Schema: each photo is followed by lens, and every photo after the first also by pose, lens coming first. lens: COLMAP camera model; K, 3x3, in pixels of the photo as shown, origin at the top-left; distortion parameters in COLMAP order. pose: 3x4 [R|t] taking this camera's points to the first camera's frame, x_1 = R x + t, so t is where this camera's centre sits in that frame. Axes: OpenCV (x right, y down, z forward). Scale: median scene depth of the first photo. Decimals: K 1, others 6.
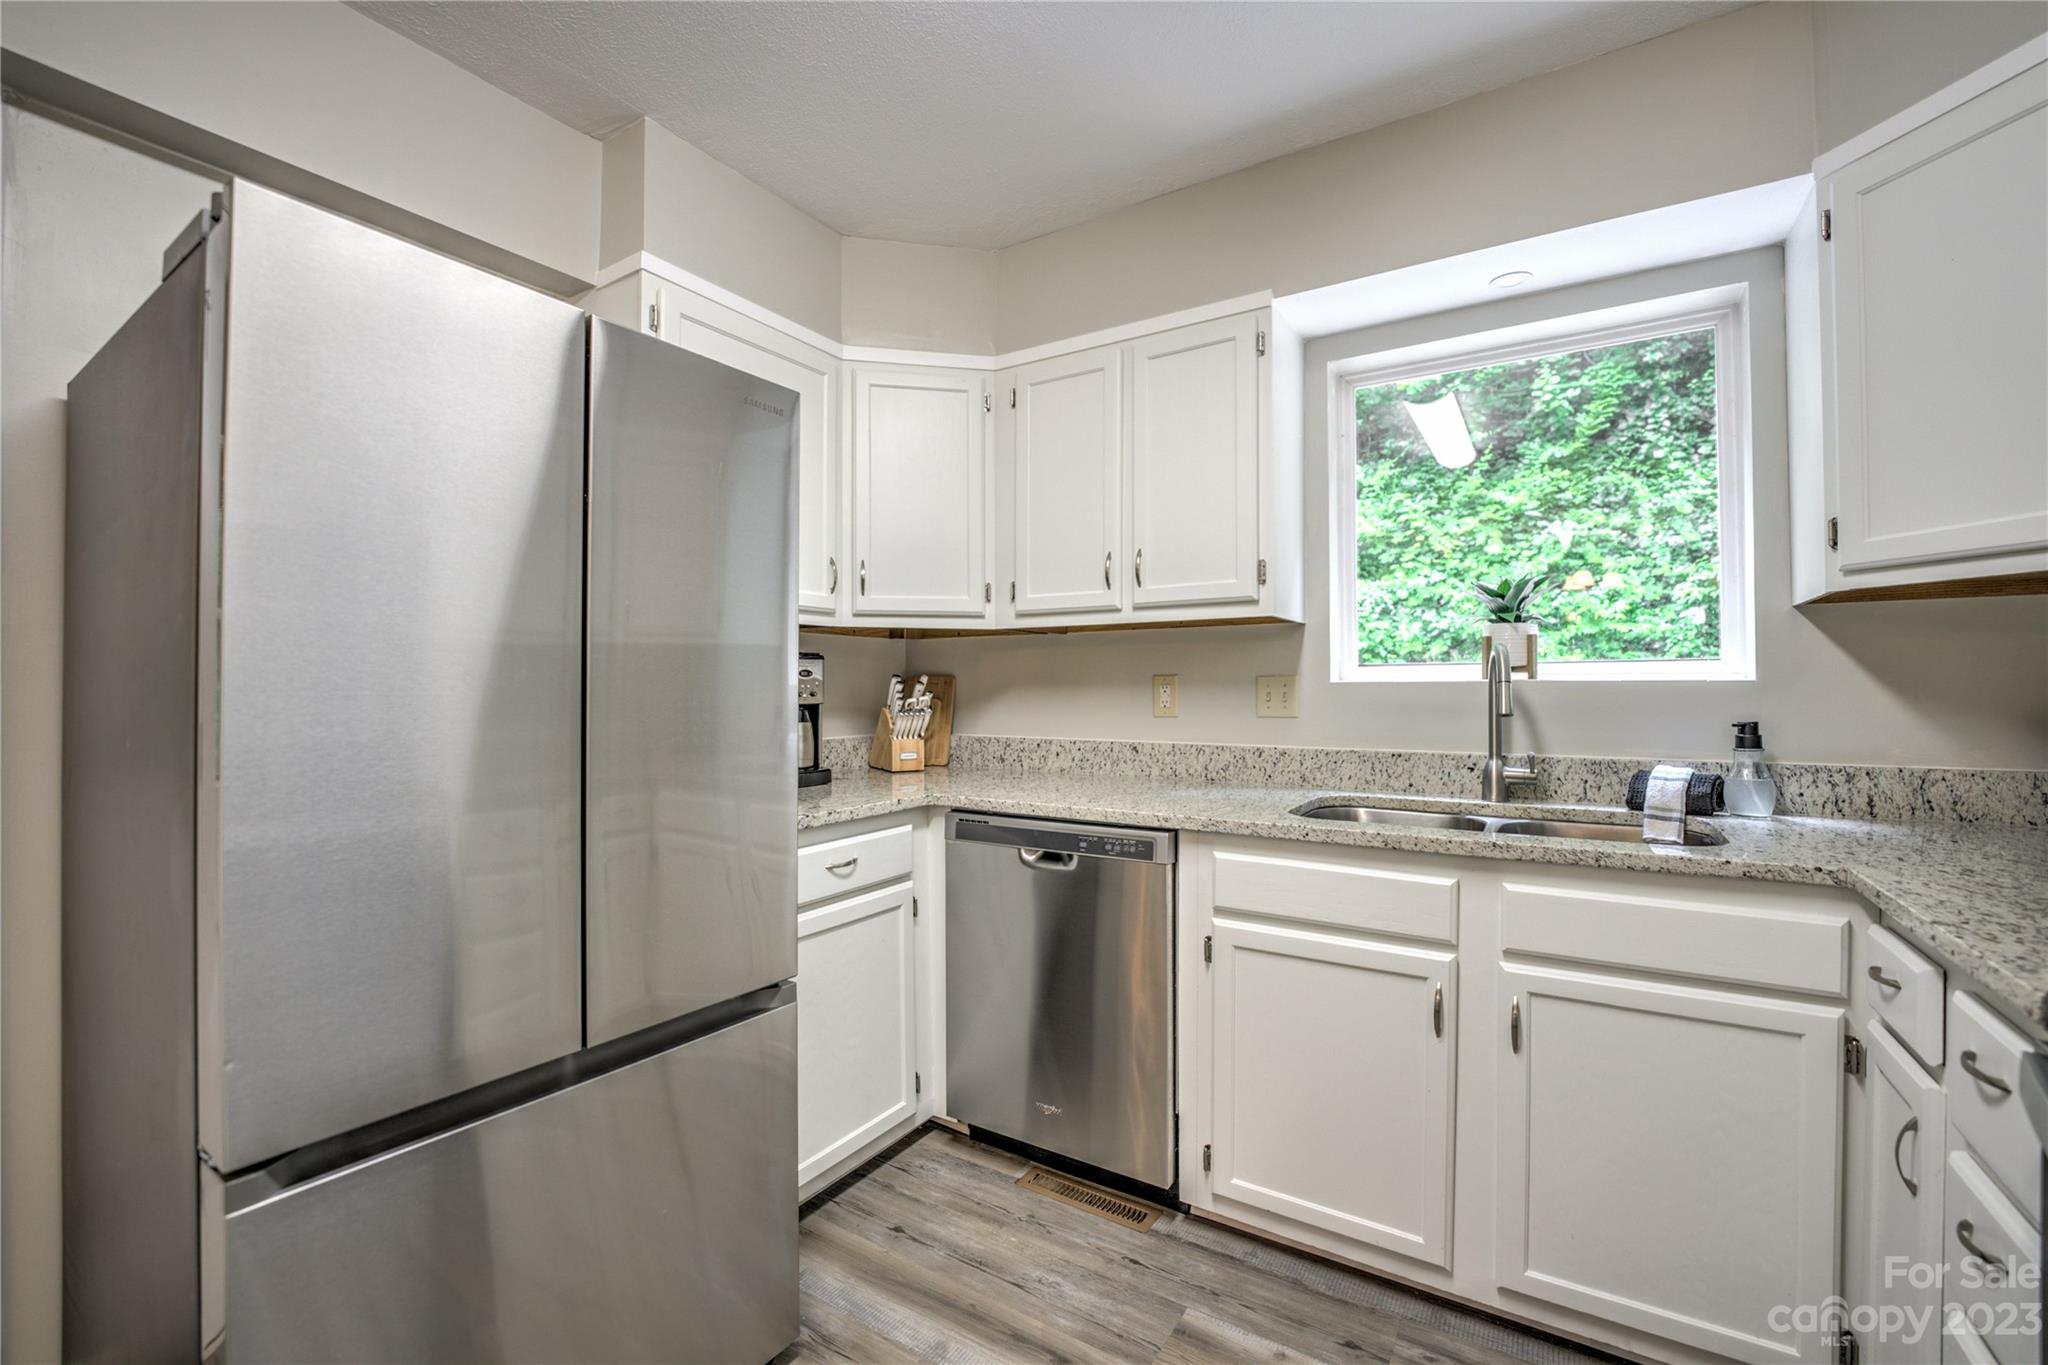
lens RADIAL K [[876.6, 0, 1024.0], [0, 876.6, 682.5], [0, 0, 1]] dist [-0.023315, -0.000008]
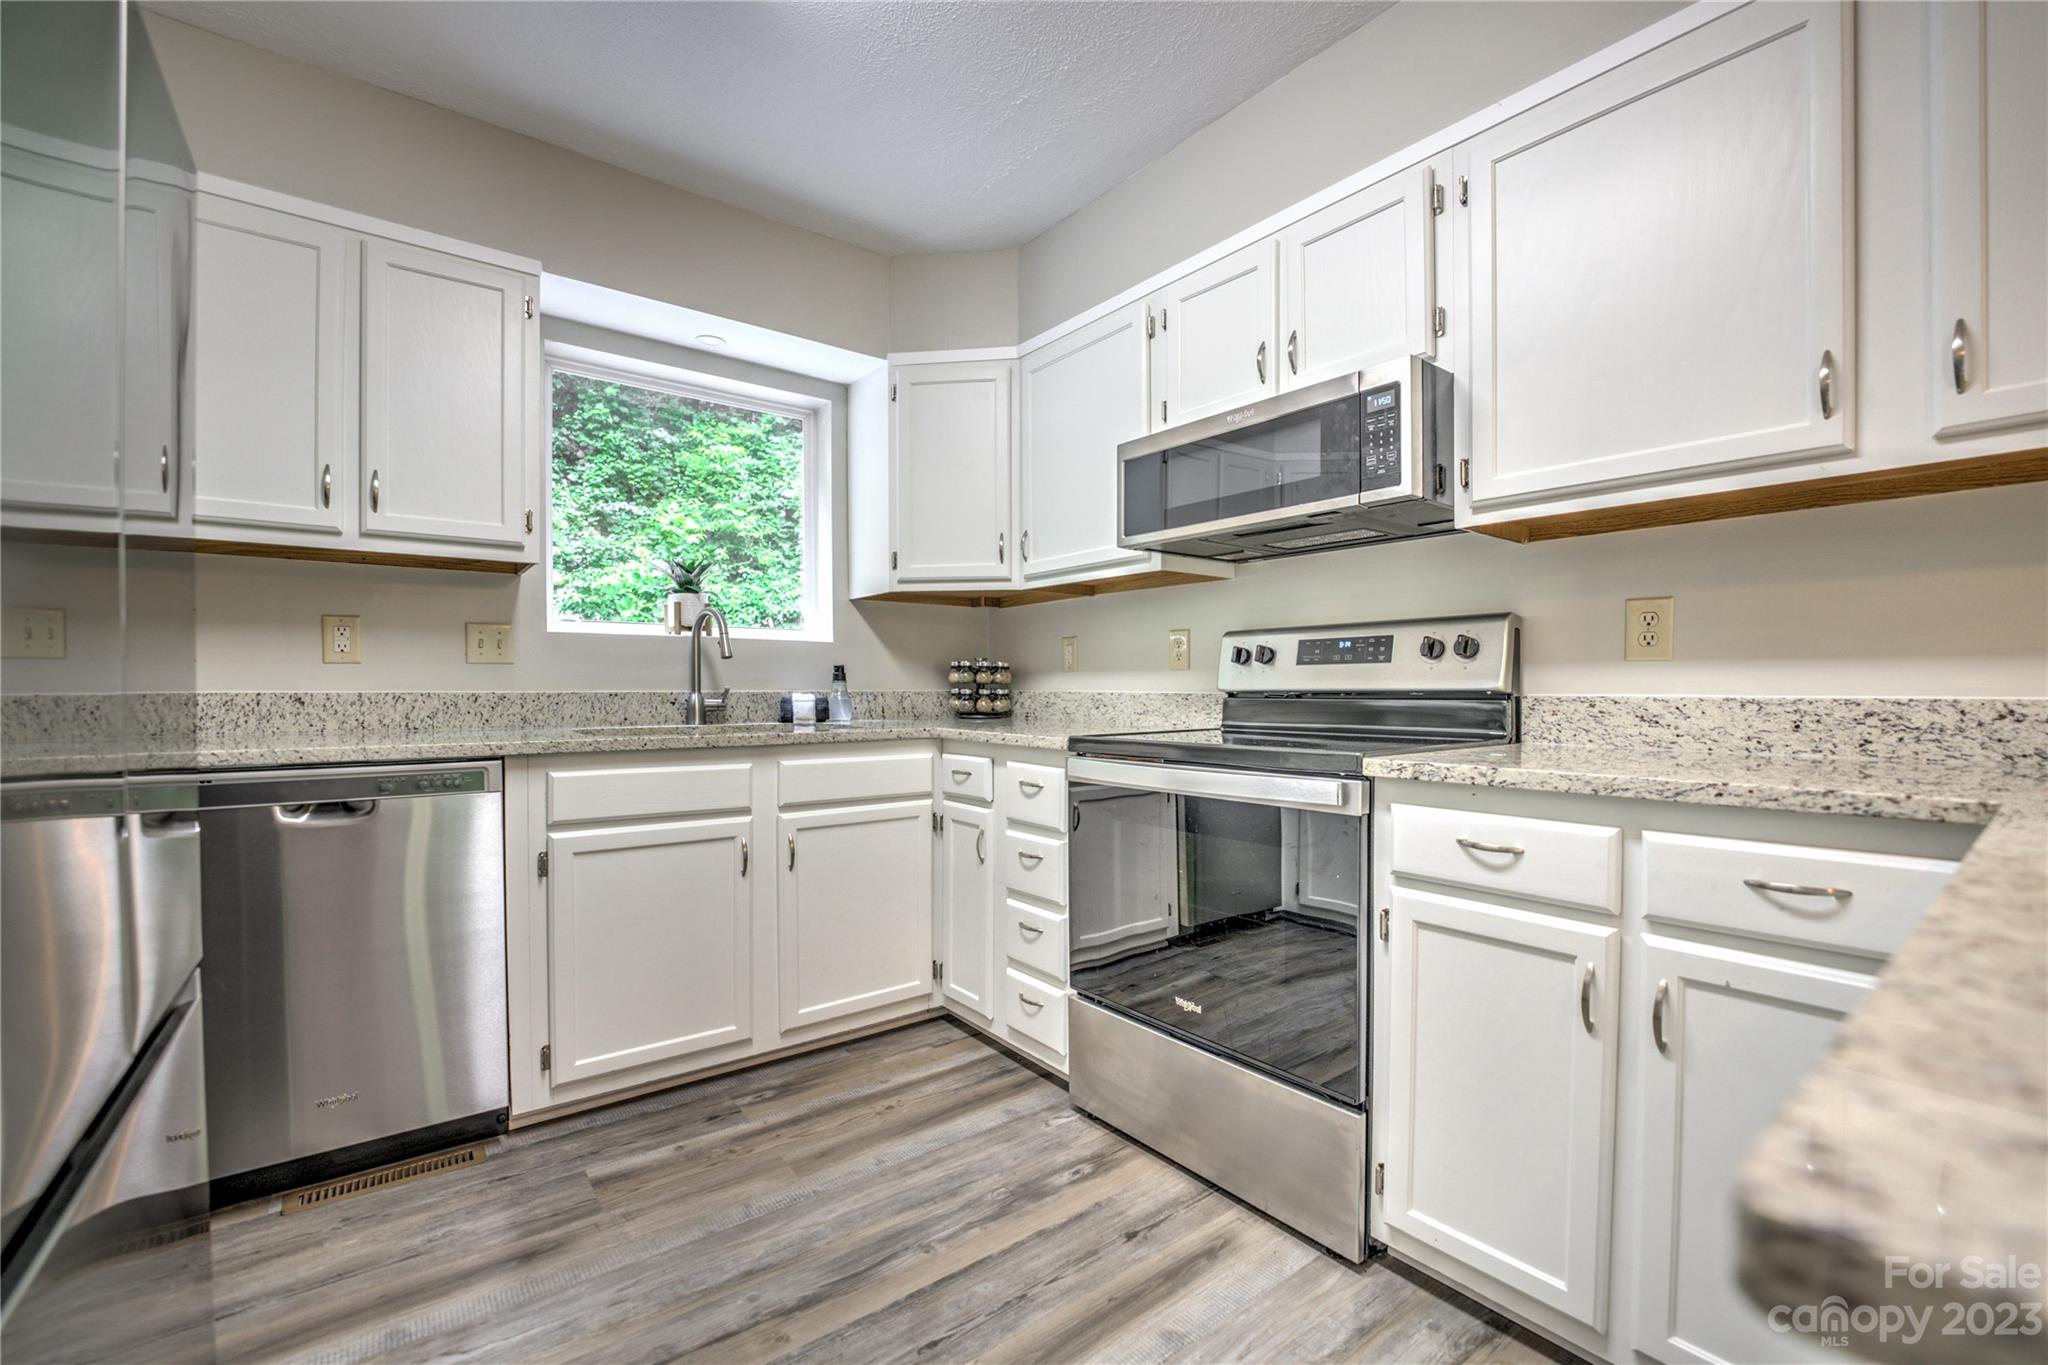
lens RADIAL K [[851.4, 0, 1050.4], [0, 851.4, 690.2], [0, 0, 1]] dist [-0.016726, 0.000117]
pose [[0.318047, -0.000448, 0.948075, -0.537763], [-0.006110, 0.999978, 0.002522, 0.078141], [-0.948055, -0.006595, 0.318038, 0.071556]]
